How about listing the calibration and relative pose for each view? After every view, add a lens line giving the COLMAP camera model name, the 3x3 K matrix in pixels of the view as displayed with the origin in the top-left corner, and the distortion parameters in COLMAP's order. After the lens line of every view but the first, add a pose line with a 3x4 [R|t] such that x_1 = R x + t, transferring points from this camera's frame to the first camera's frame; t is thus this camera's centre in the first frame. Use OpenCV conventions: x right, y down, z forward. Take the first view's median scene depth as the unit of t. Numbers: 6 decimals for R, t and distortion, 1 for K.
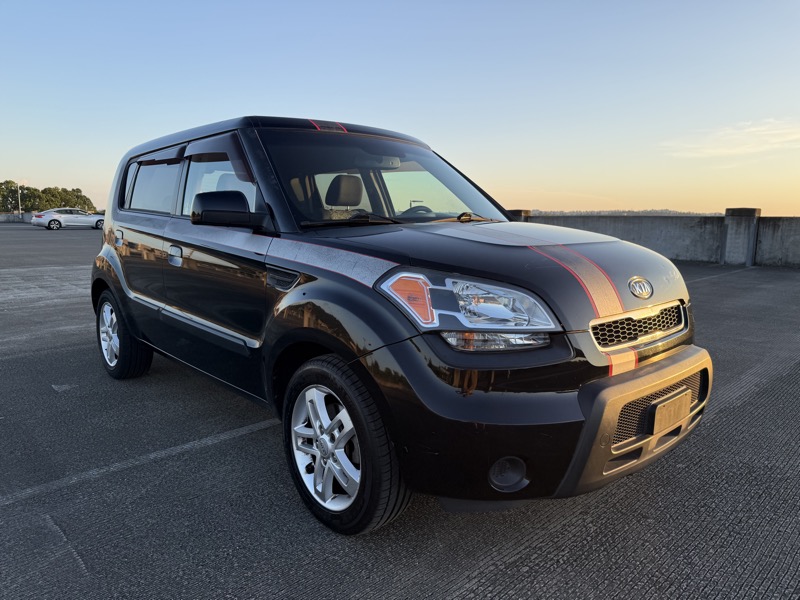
lens RADIAL K [[551.2, 0, 400.0], [0, 551.2, 300.0], [0, 0, 1]] dist [0.002965, 0.002950]
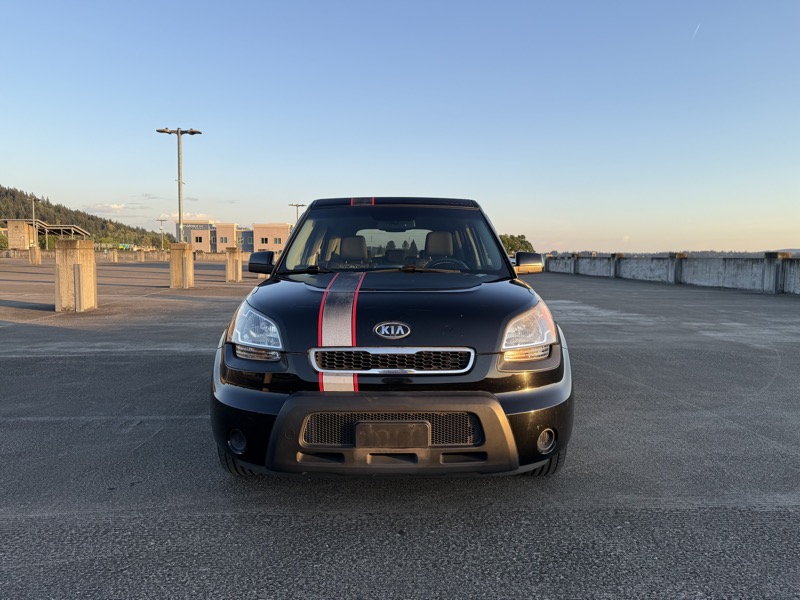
lens RADIAL K [[560.9, 0, 400.0], [0, 560.9, 300.0], [0, 0, 1]] dist [0.037288, 0.000155]
pose [[0.719138, 0.030362, -0.694204, 0.730535], [-0.080785, 0.995923, -0.040128, -0.021827], [0.690155, 0.084939, 0.718659, 0.072408]]
